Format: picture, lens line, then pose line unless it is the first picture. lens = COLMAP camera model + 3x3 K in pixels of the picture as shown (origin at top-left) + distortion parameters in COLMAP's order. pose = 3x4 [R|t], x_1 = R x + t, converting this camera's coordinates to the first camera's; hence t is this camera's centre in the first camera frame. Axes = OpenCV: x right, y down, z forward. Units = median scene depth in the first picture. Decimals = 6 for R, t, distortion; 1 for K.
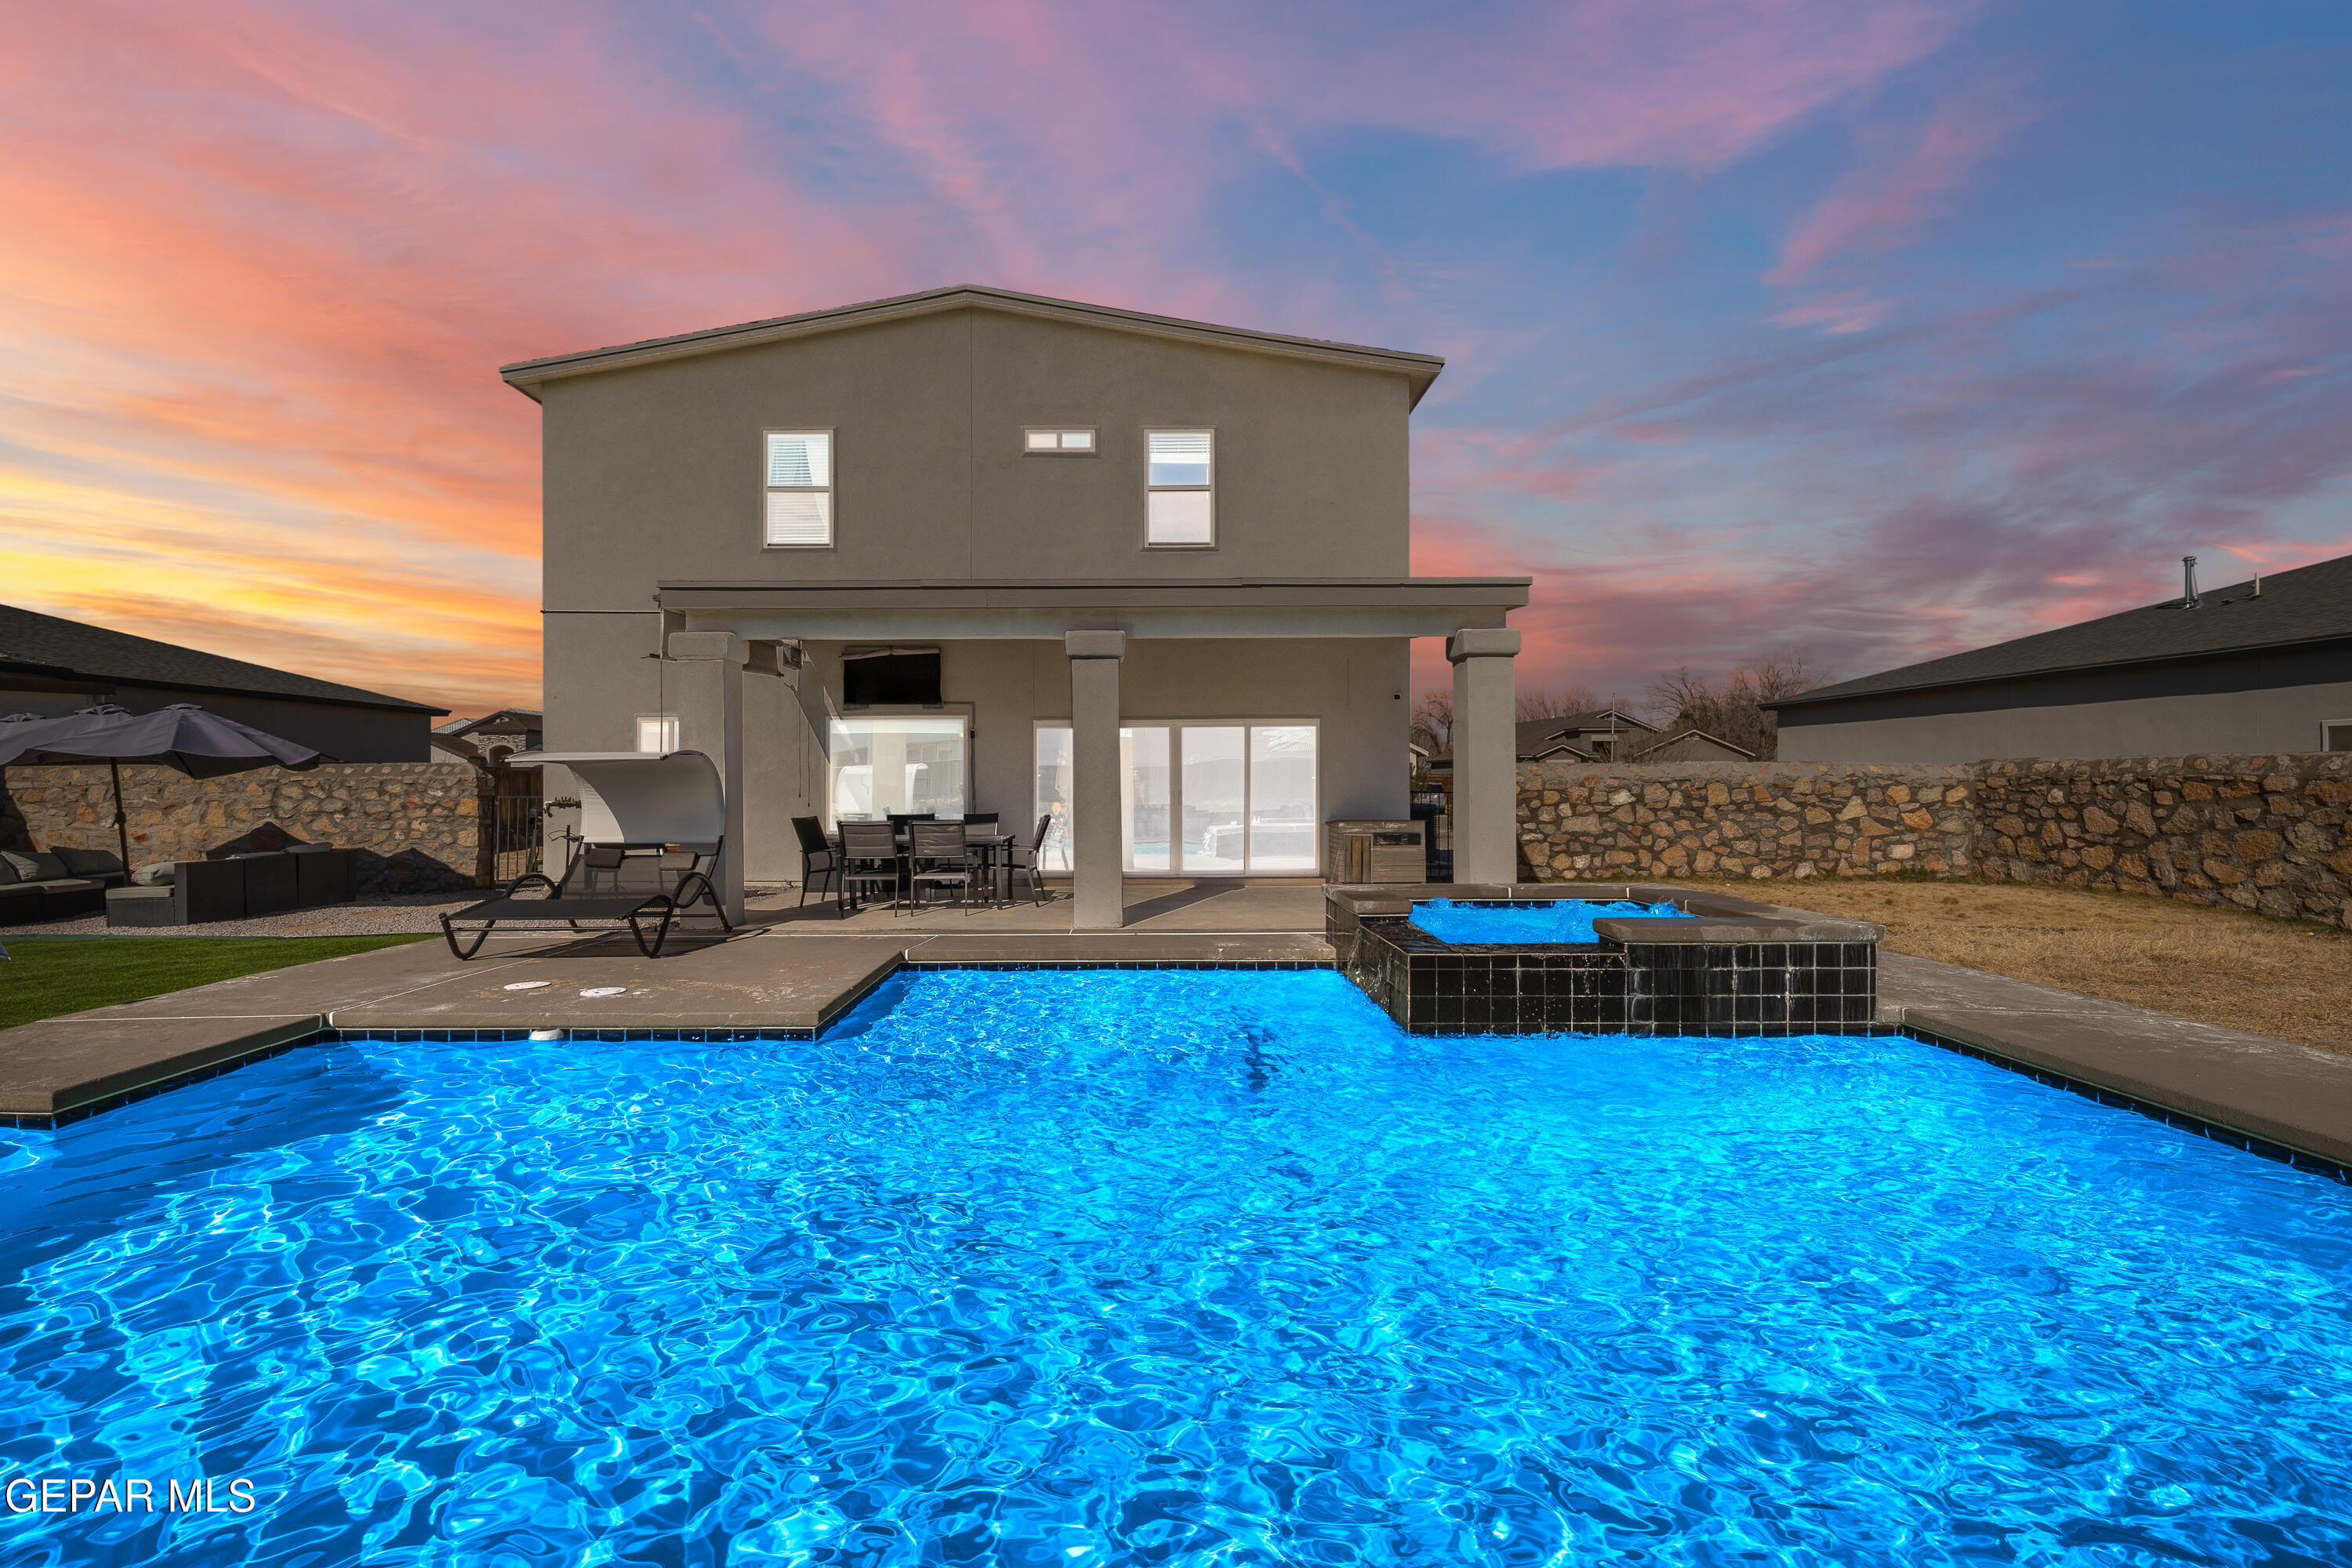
lens RADIAL K [[995.1, 0, 1176.0], [0, 995.1, 784.0], [0, 0, 1]] dist [-0.000702, -0.000027]
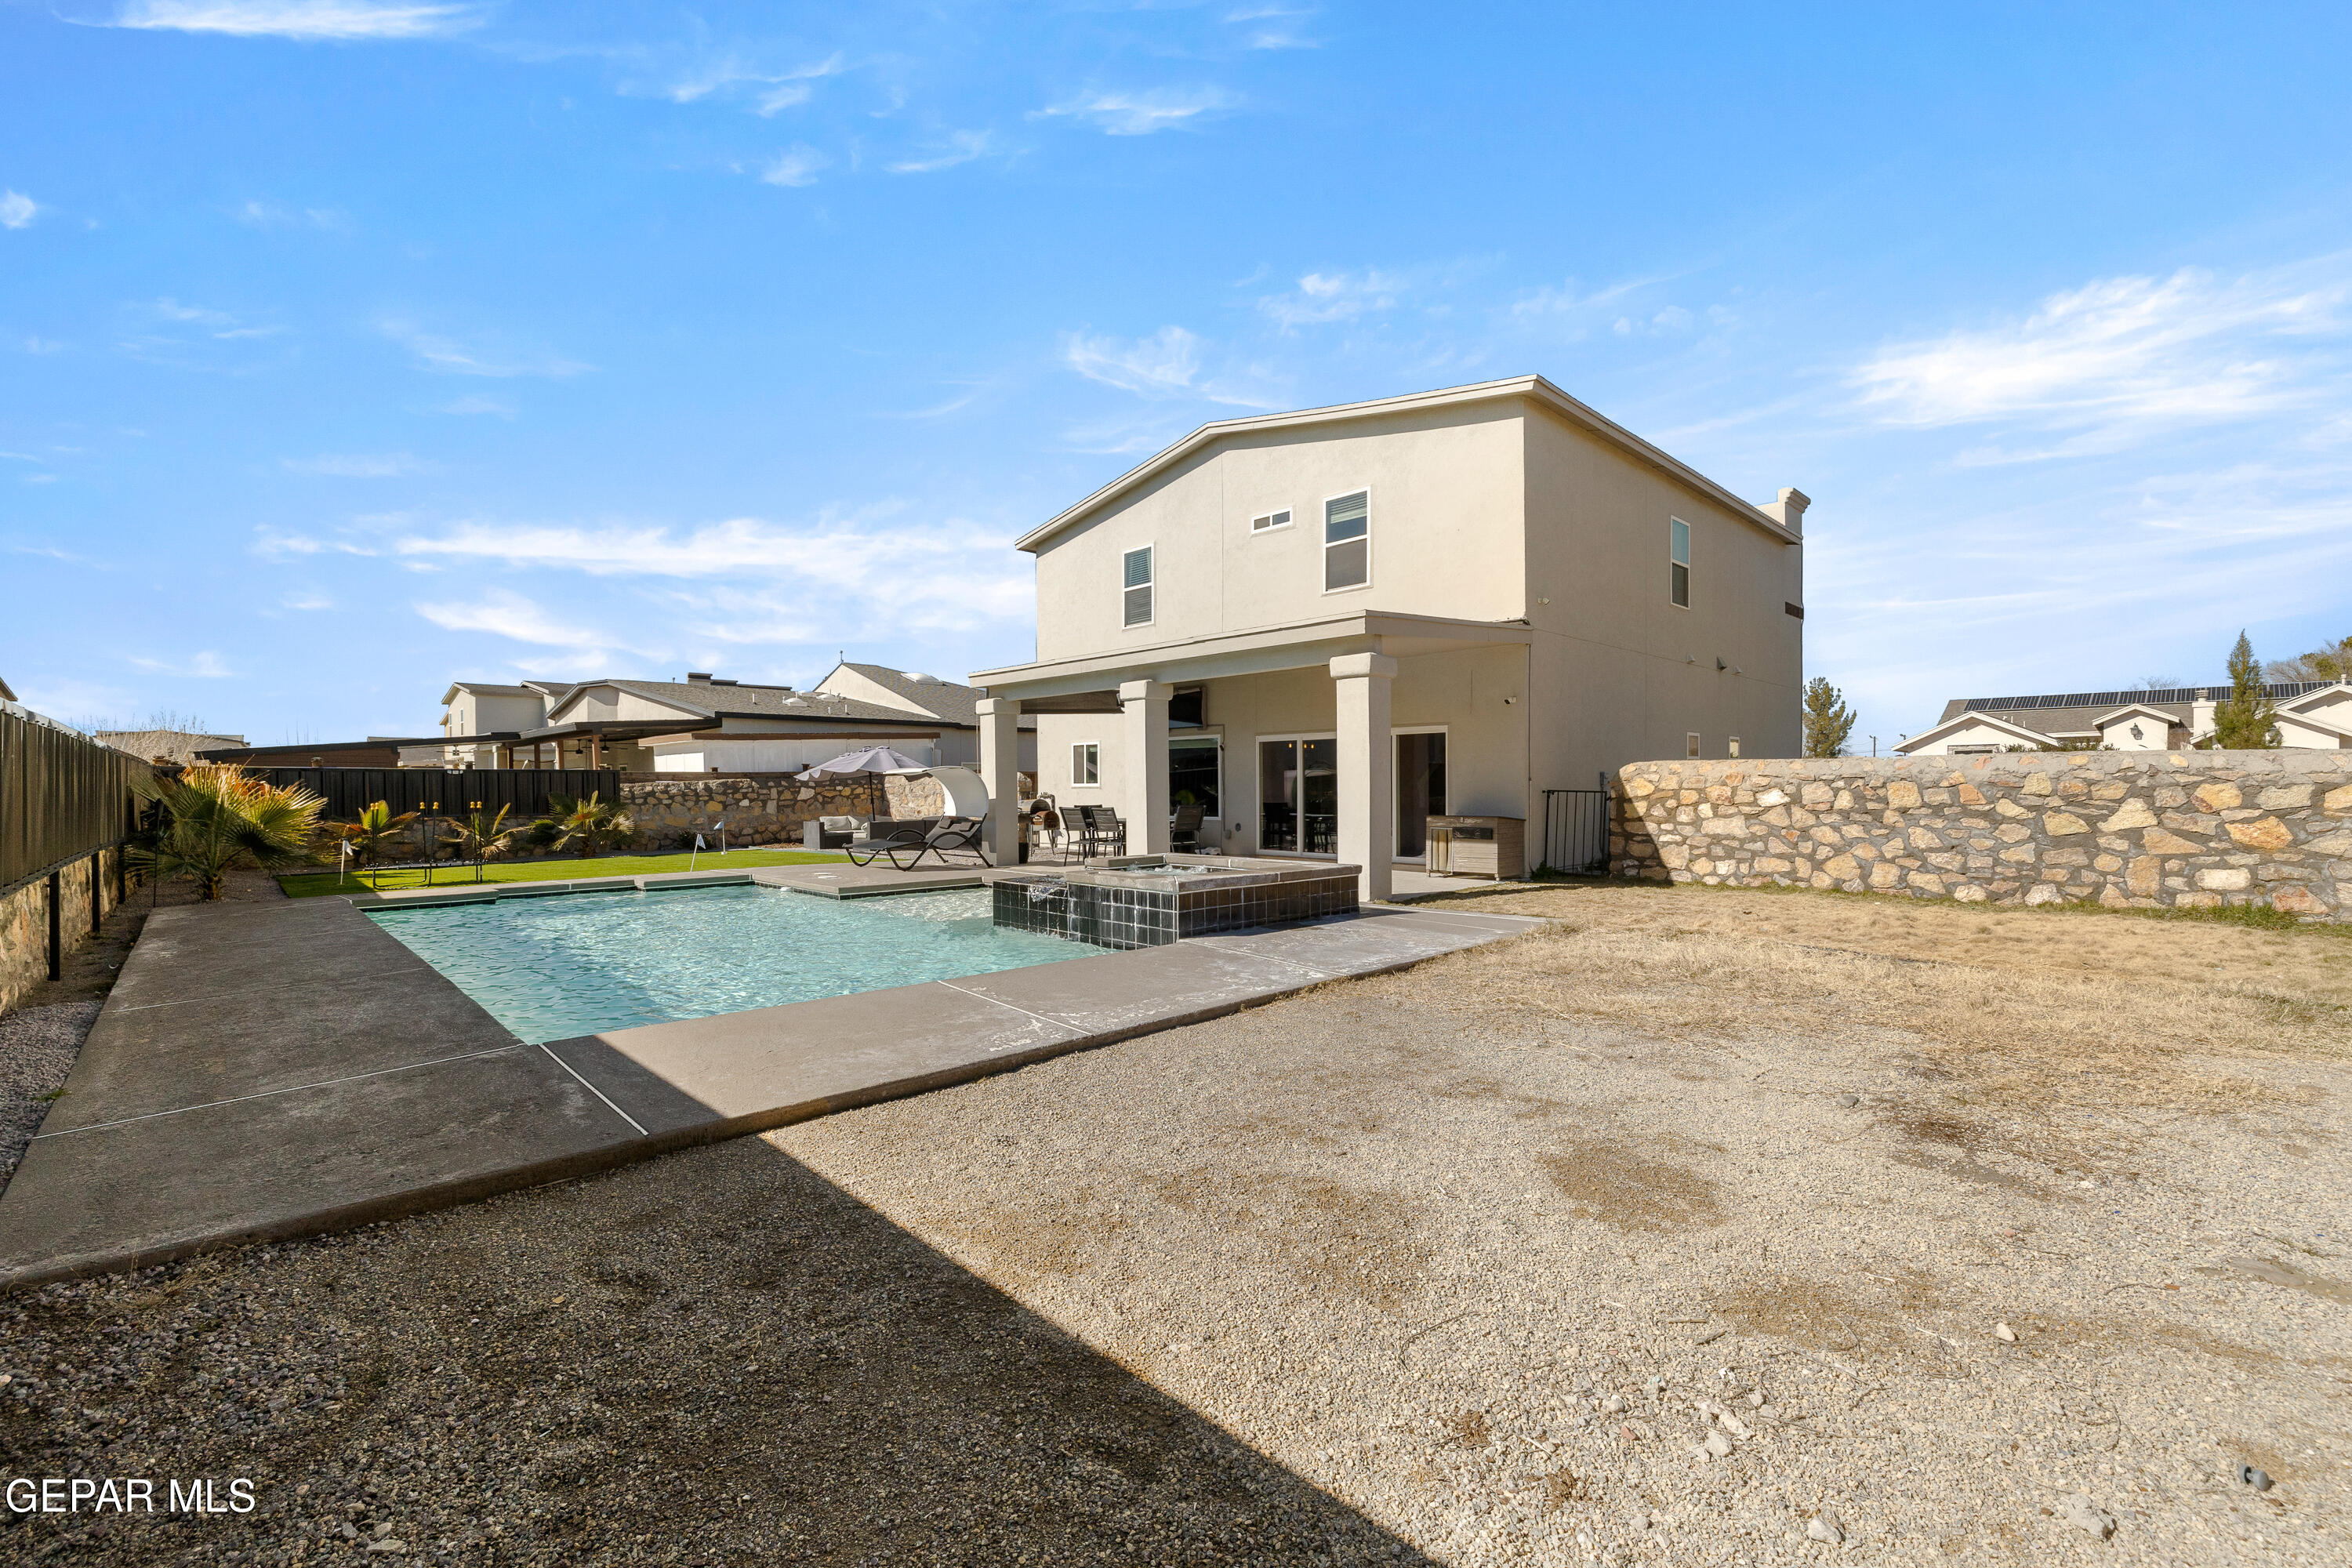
lens RADIAL K [[995.1, 0, 1176.0], [0, 995.1, 784.0], [0, 0, 1]] dist [-0.000702, -0.000027]
pose [[0.699584, -0.001599, -0.714548, 0.712109], [0.002262, 0.999997, -0.000024, 0.000247], [0.714546, -0.001599, 0.699586, -0.001366]]
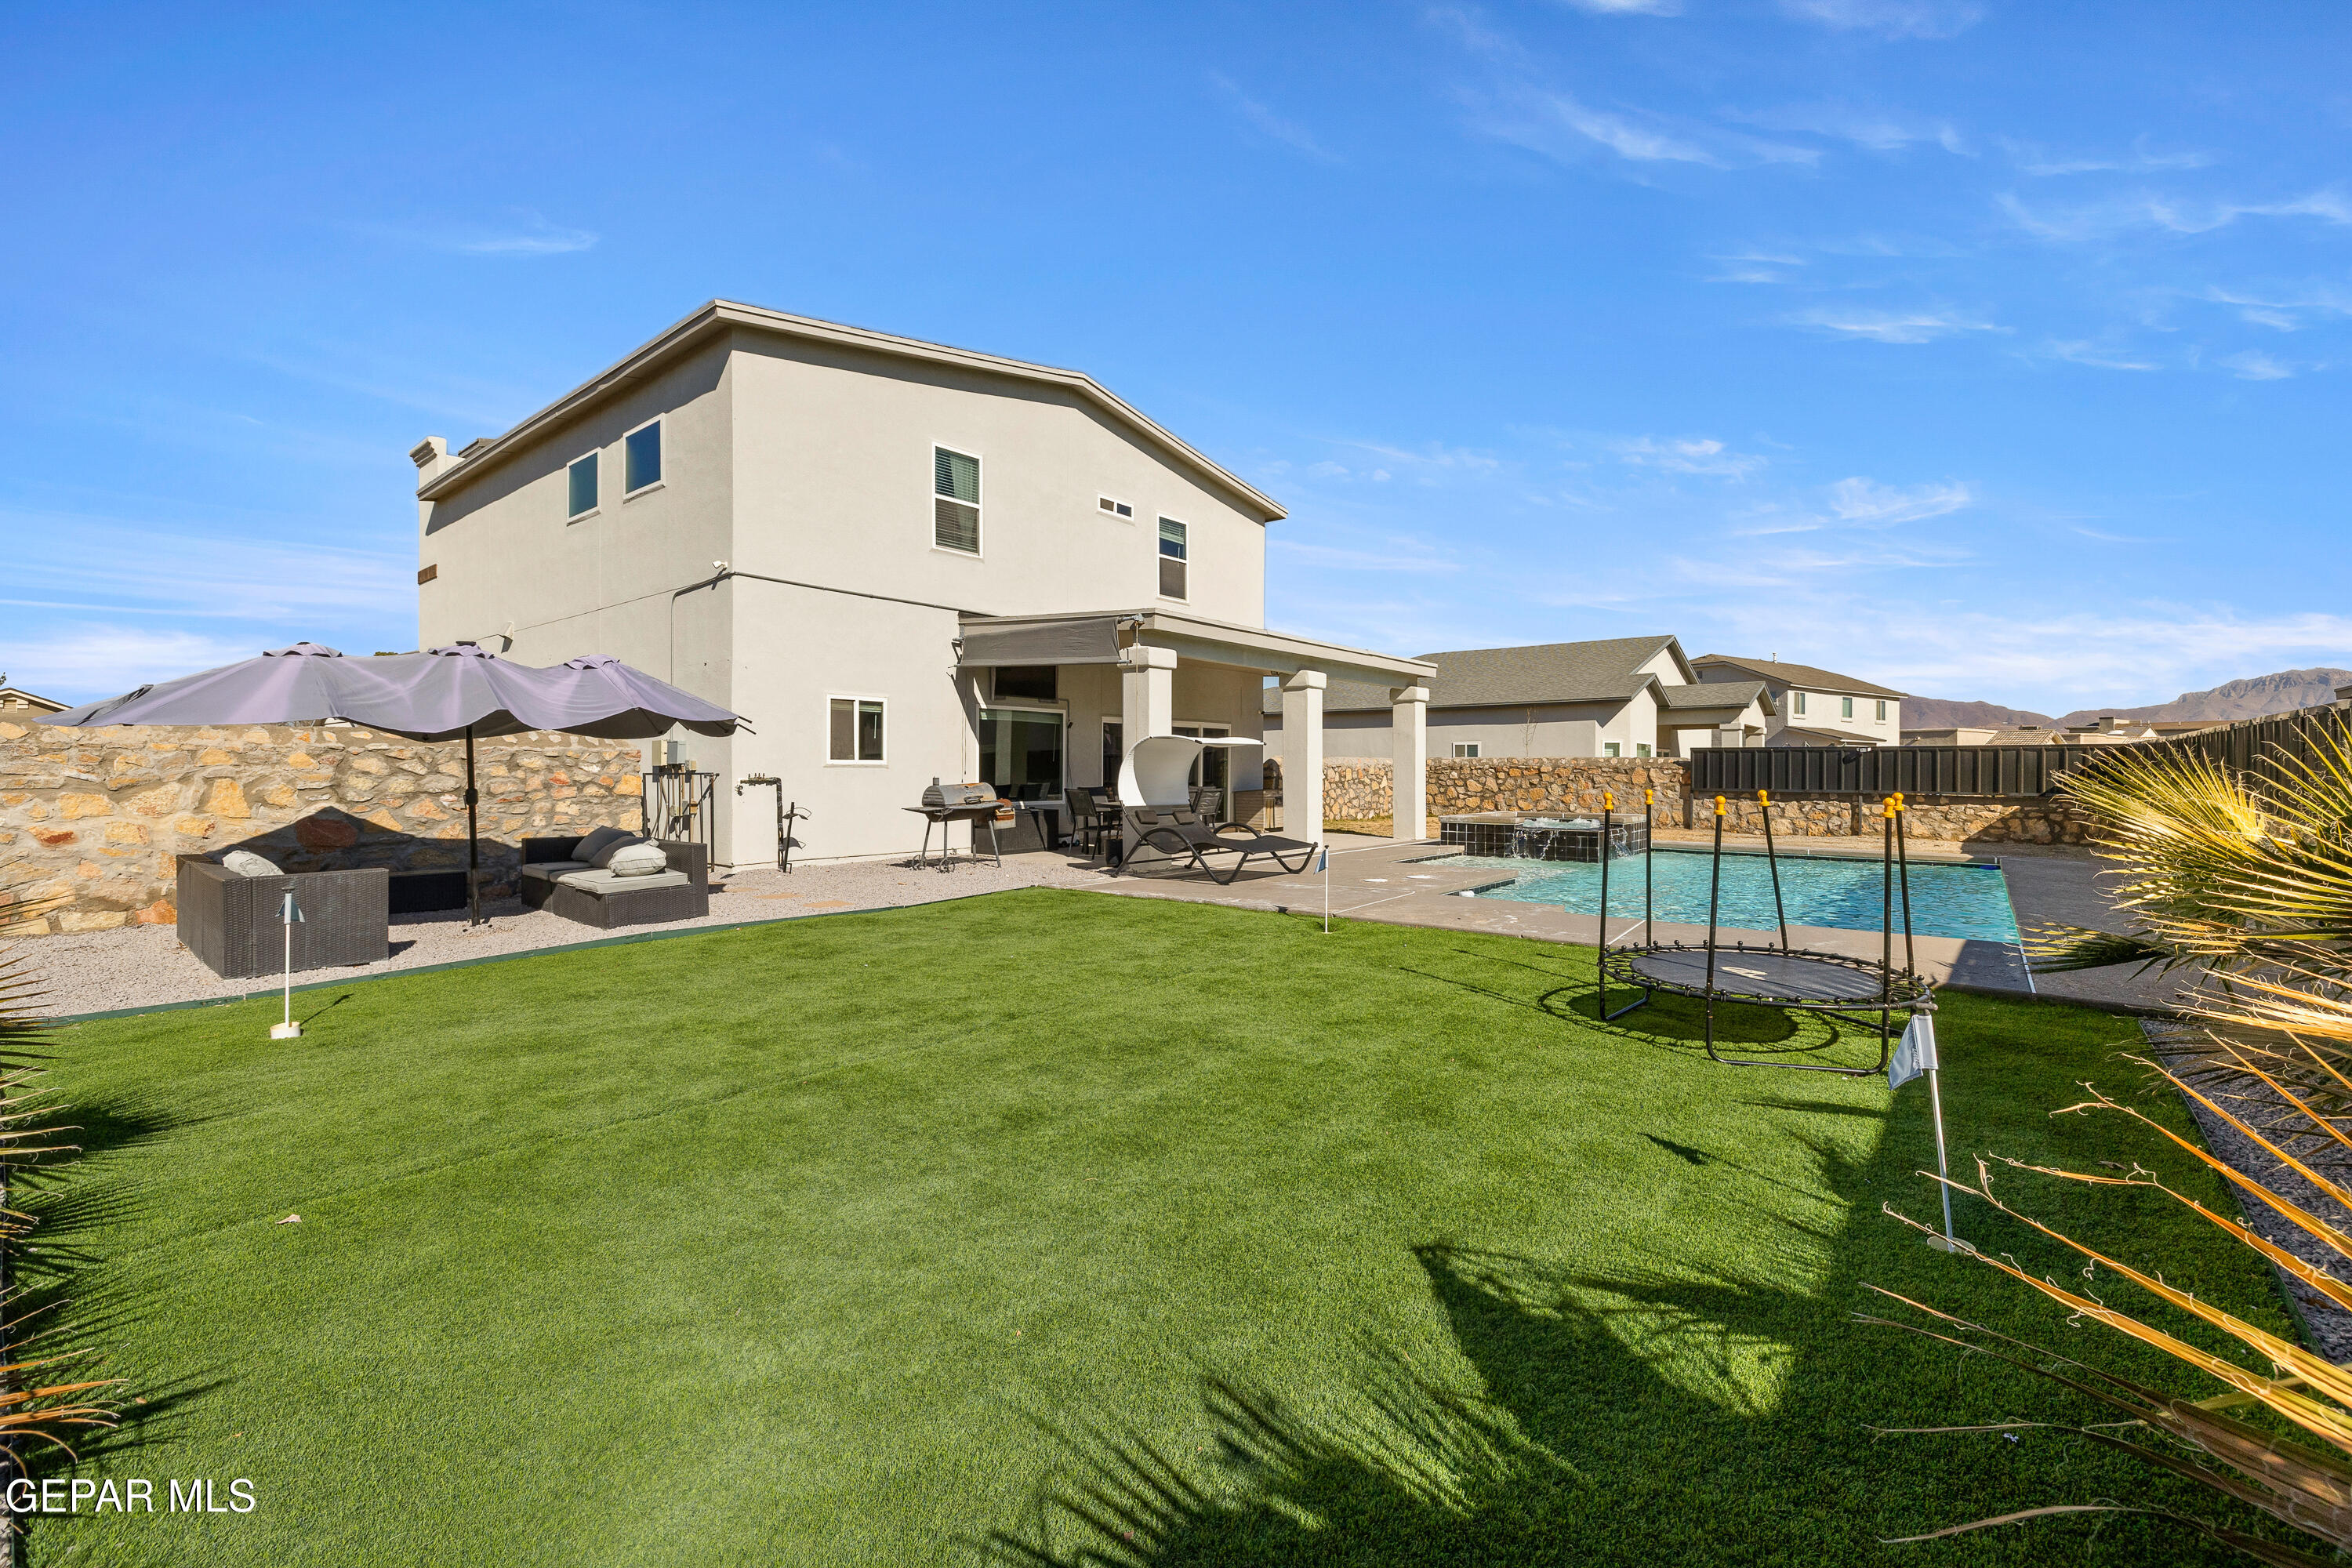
lens RADIAL K [[995.1, 0, 1176.0], [0, 995.1, 784.0], [0, 0, 1]] dist [-0.000702, -0.000027]
pose [[0.626759, -0.004430, 0.779201, -1.083444], [-0.002201, 0.999970, 0.007456, 0.015050], [-0.779210, -0.006388, 0.626730, 0.099277]]
